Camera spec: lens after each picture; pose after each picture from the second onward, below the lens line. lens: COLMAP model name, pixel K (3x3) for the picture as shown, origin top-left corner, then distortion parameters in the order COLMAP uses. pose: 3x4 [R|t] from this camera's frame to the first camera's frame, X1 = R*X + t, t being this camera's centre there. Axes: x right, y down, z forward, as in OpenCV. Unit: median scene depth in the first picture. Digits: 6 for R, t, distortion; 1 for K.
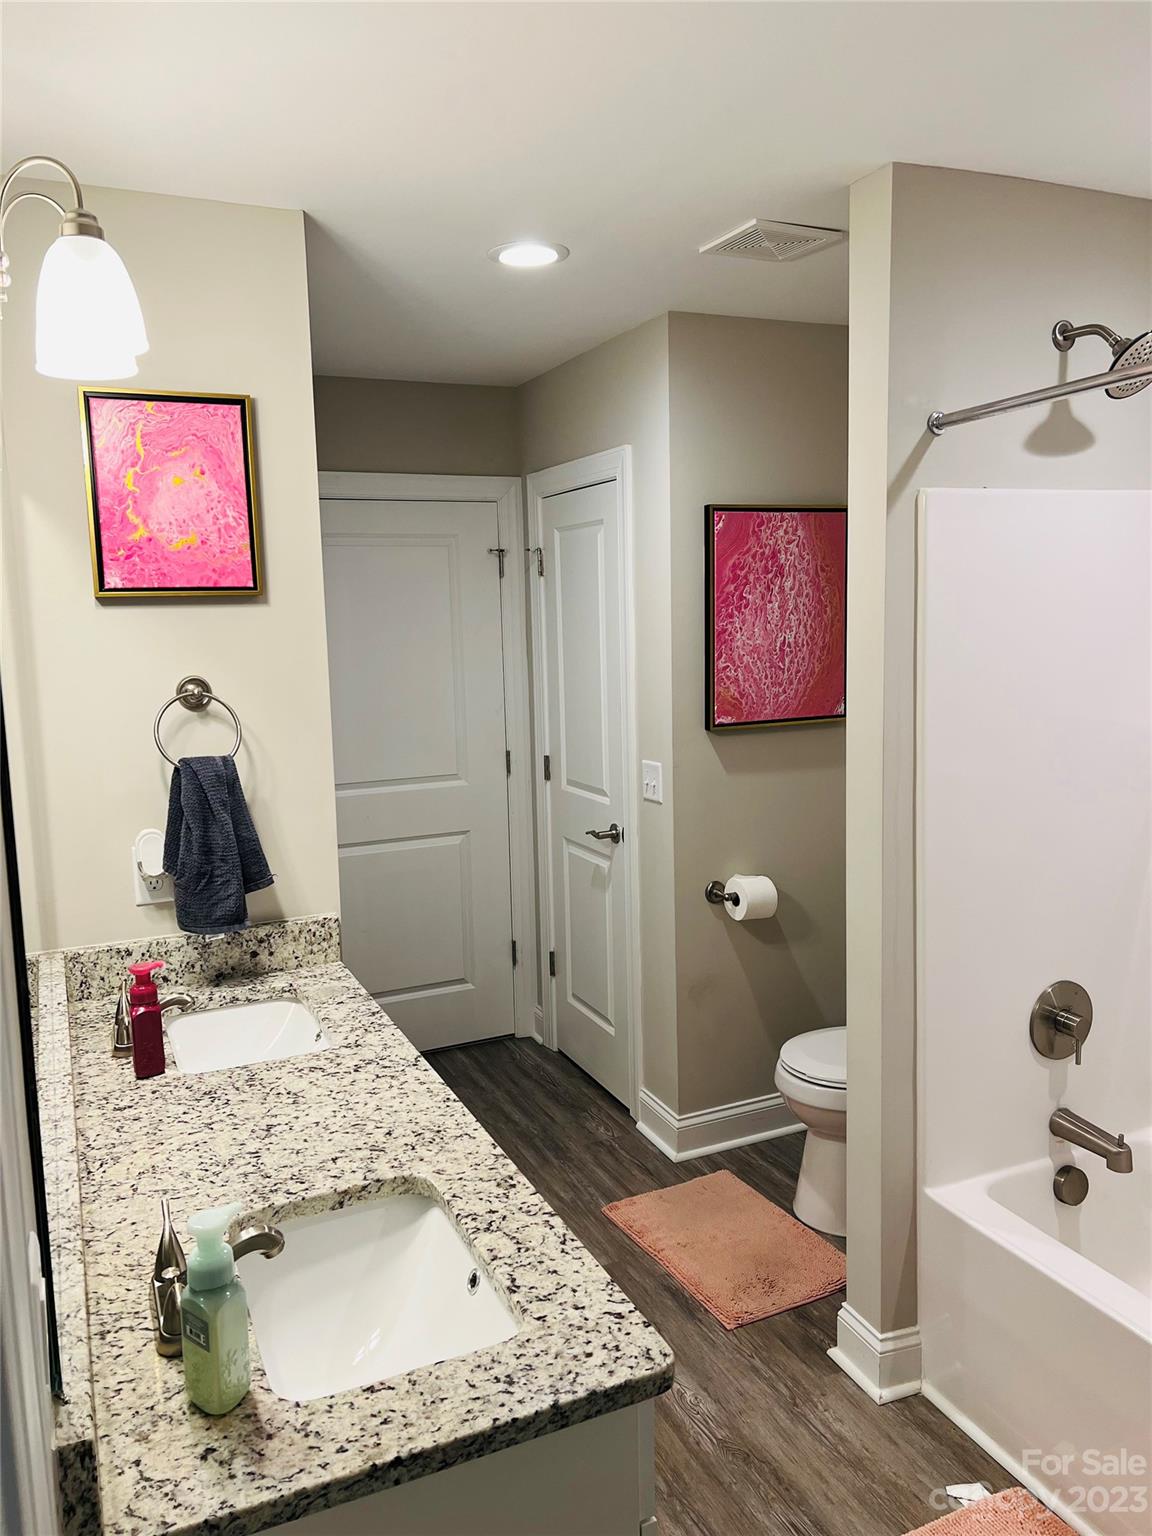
lens RADIAL K [[1154.4, 0, 578.7], [0, 1154.4, 766.3], [0, 0, 1]] dist [0.063718, -0.086331]
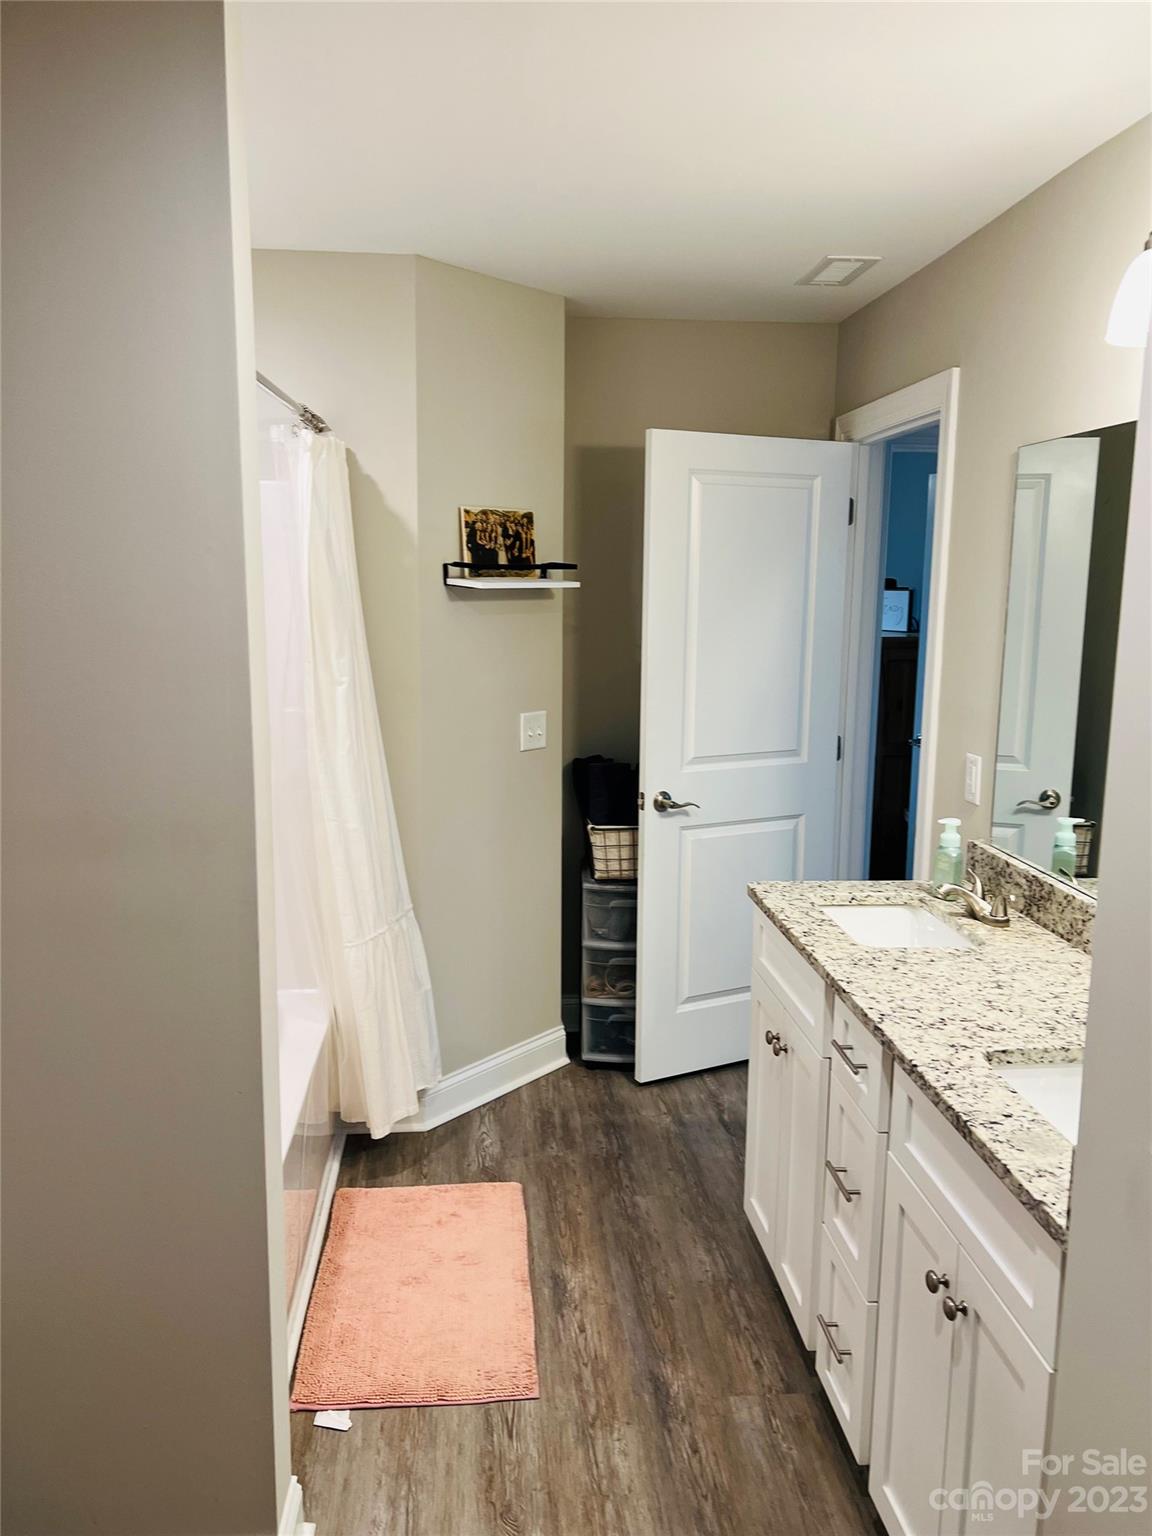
lens RADIAL K [[1154.4, 0, 581.6], [0, 1154.4, 753.6], [0, 0, 1]] dist [0.063718, -0.086331]
pose [[-0.945786, -0.039388, 0.322392, -0.221397], [0.054304, 0.959470, 0.276529, -0.262613], [-0.320218, 0.279044, -0.905315, 2.033920]]
